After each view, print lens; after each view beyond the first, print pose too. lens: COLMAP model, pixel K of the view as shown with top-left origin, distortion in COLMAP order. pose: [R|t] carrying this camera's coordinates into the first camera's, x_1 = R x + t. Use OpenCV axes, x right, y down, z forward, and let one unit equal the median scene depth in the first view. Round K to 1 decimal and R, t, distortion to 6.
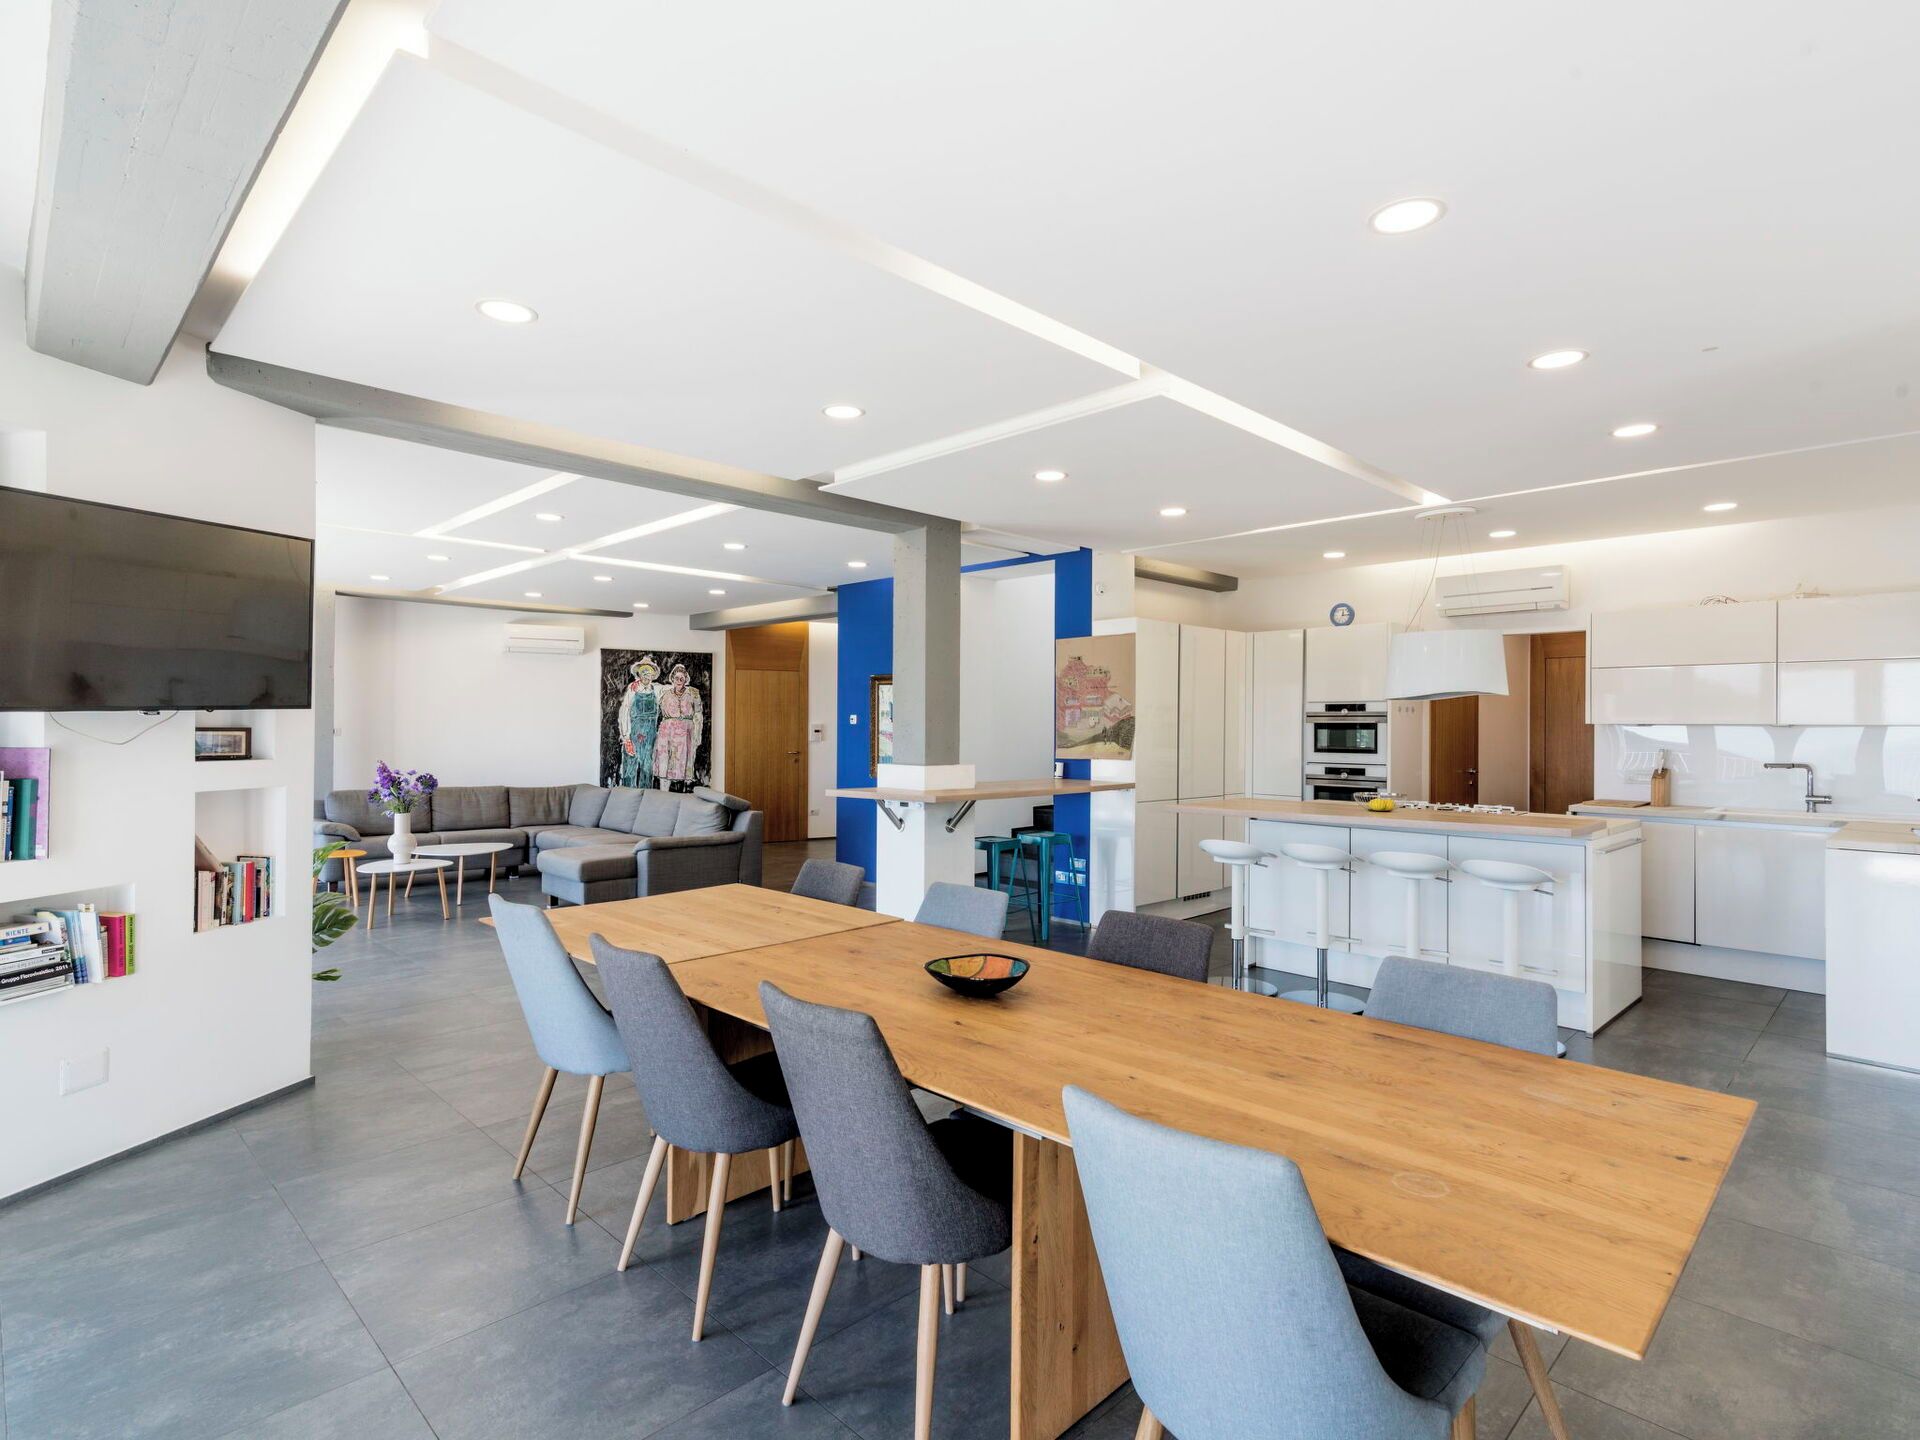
lens RADIAL K [[977.8, 0, 989.6], [0, 977.8, 702.7], [0, 0, 1]] dist [0.009354, -0.001793]
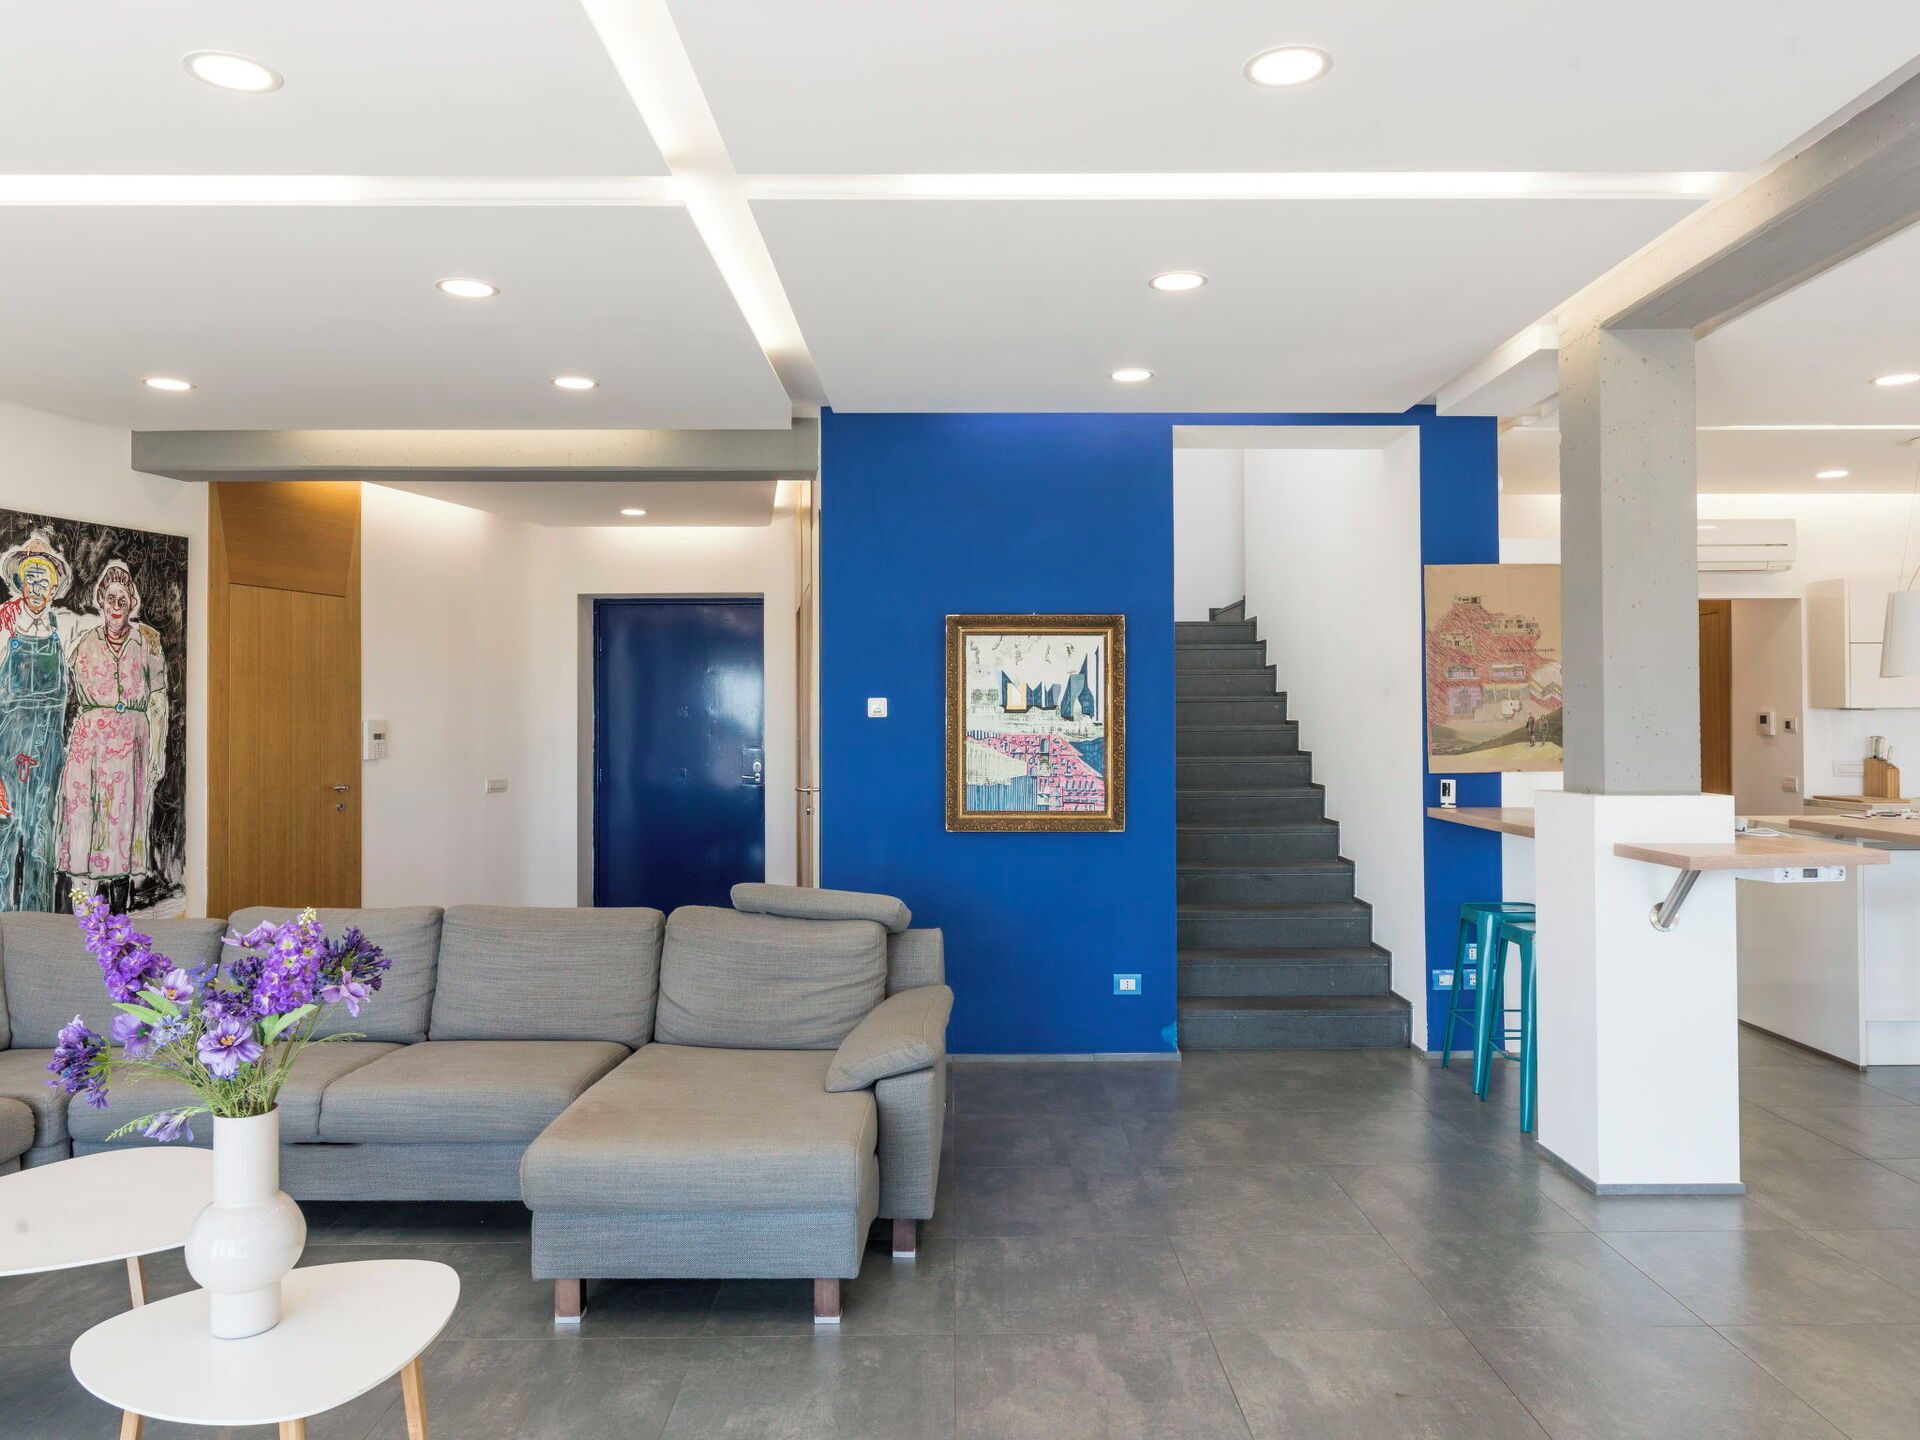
lens RADIAL K [[1331.2, 0, 858.5], [0, 1331.2, 710.5], [0, 0, 1]] dist [0.025892, -0.017335]
pose [[0.707683, -0.003635, 0.706521, -0.720013], [-0.007163, 0.999898, 0.012319, 0.013060], [-0.706494, -0.013779, 0.707585, 0.680215]]
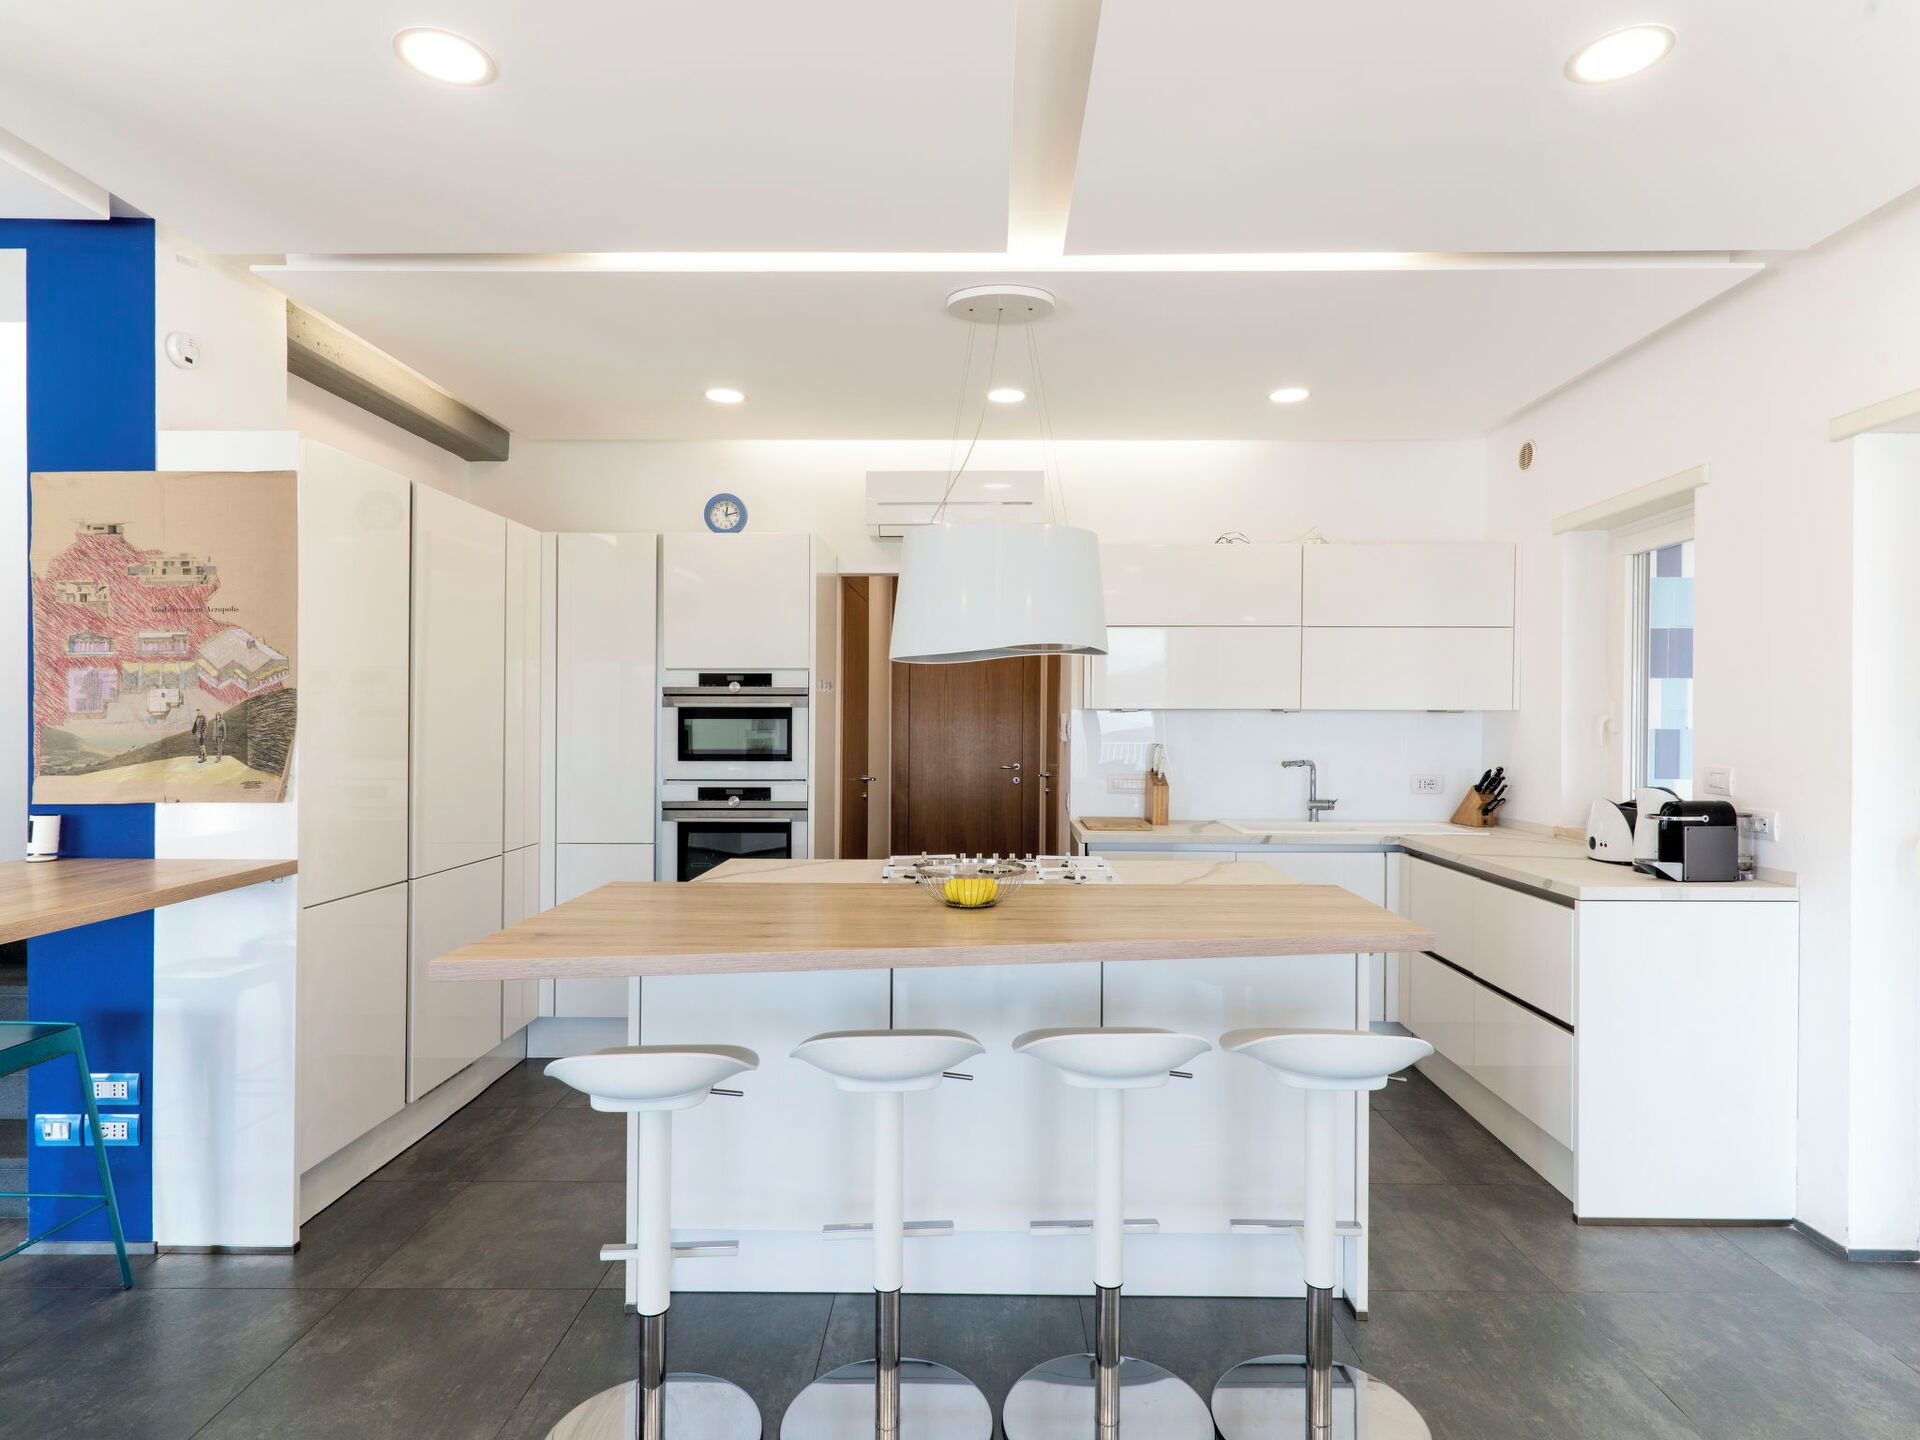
lens RADIAL K [[977.8, 0, 921.0], [0, 977.8, 721.2], [0, 0, 1]] dist [0.009354, -0.001793]
pose [[0.735952, -0.007350, 0.676994, 0.063171], [-0.014436, 0.999543, 0.026545, 0.012214], [-0.676880, -0.029309, 0.735510, 0.511934]]
